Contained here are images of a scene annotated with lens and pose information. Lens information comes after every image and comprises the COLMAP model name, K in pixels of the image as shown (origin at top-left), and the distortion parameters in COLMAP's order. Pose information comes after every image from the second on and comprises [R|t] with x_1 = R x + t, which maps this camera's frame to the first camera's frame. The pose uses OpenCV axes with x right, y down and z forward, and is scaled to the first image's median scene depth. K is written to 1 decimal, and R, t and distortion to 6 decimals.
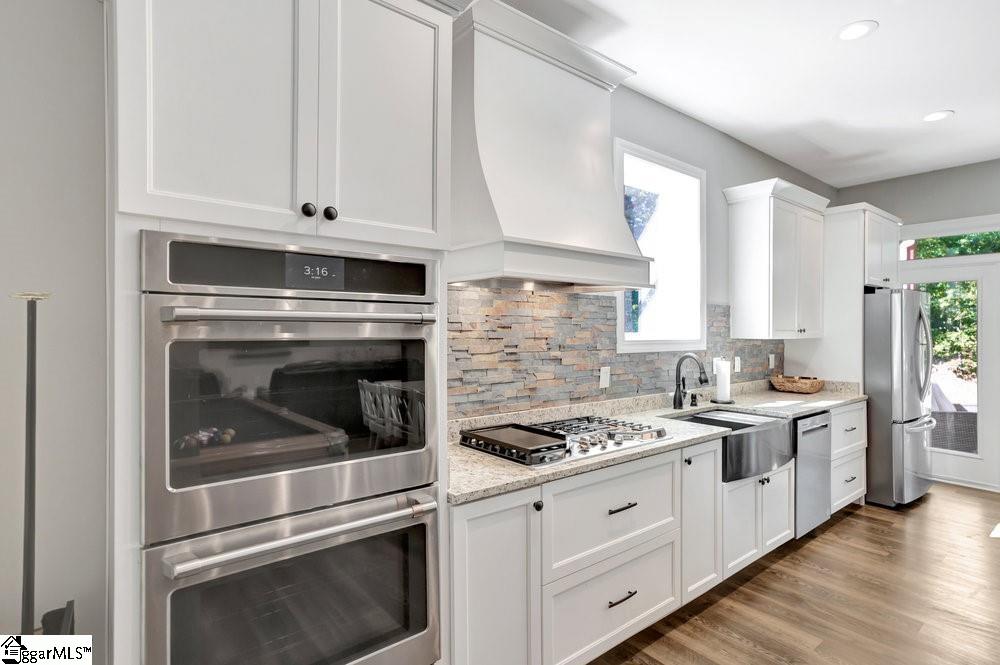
lens RADIAL K [[512.9, 0, 521.6], [0, 512.9, 328.6], [0, 0, 1]] dist [-0.001247, 0.000120]
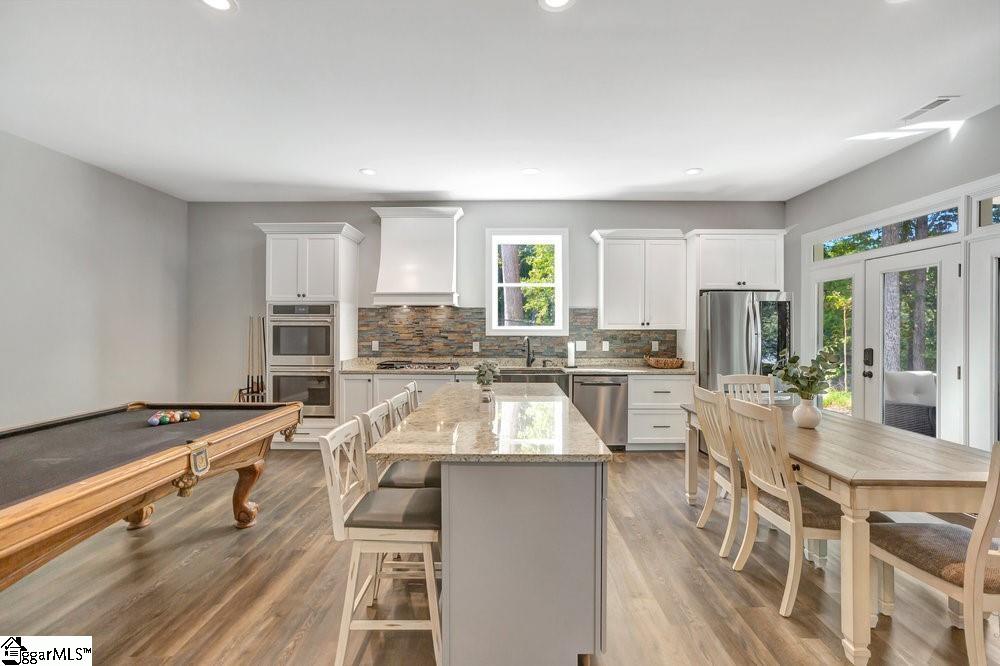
lens RADIAL K [[467.7, 0, 498.6], [0, 467.7, 327.8], [0, 0, 1]] dist [-0.000951, 0.000925]
pose [[0.749887, -0.002058, -0.661563, 1.544081], [0.001927, 0.999998, -0.000926, 0.020715], [0.661564, -0.000581, 0.749889, -0.371529]]
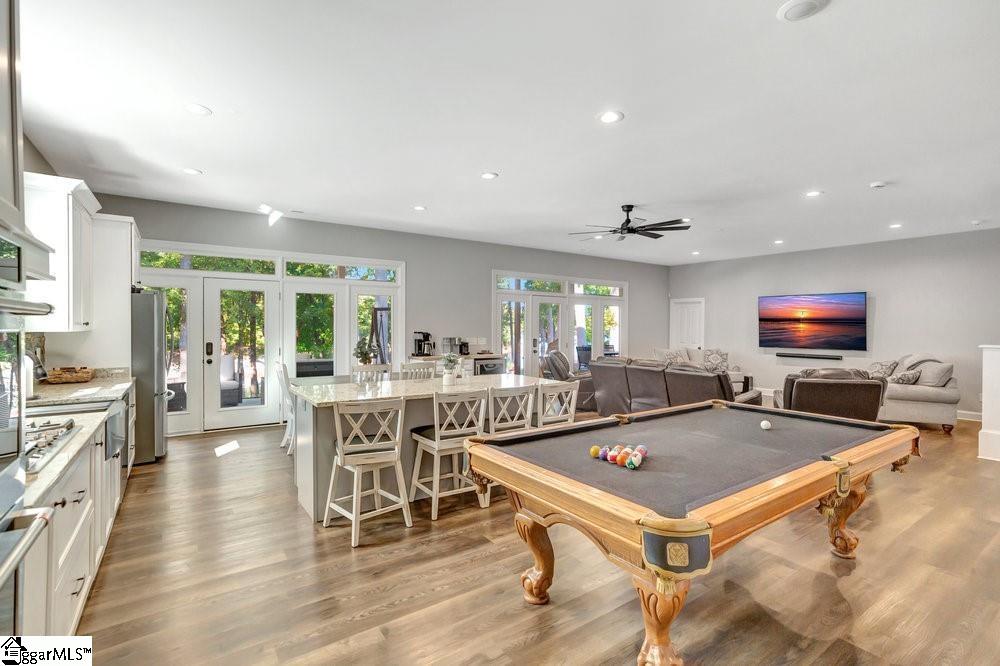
lens RADIAL K [[467.7, 0, 498.6], [0, 467.7, 327.8], [0, 0, 1]] dist [-0.000951, 0.000925]
pose [[0.097362, -0.006482, 0.995228, -0.469892], [-0.003047, 0.999972, 0.006811, 0.003749], [-0.995244, -0.003696, 0.097339, 0.055693]]
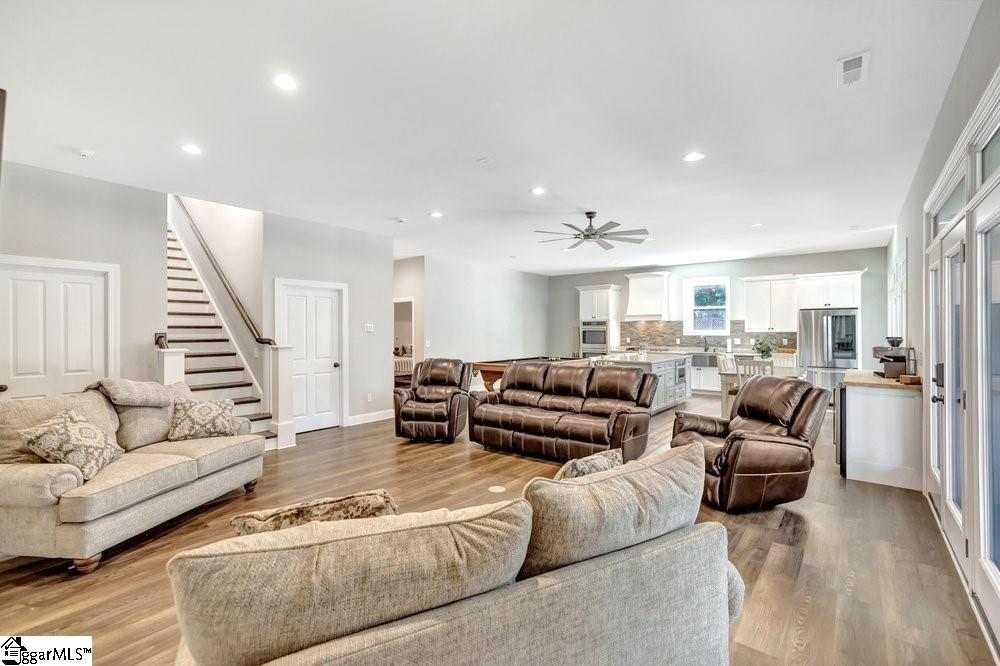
lens RADIAL K [[467.7, 0, 498.6], [0, 467.7, 327.8], [0, 0, 1]] dist [-0.000951, 0.000925]
pose [[0.178263, -0.011547, -0.983915, 3.643597], [0.004280, 0.999931, -0.010959, 0.025433], [0.983974, -0.002258, 0.178300, -1.065456]]
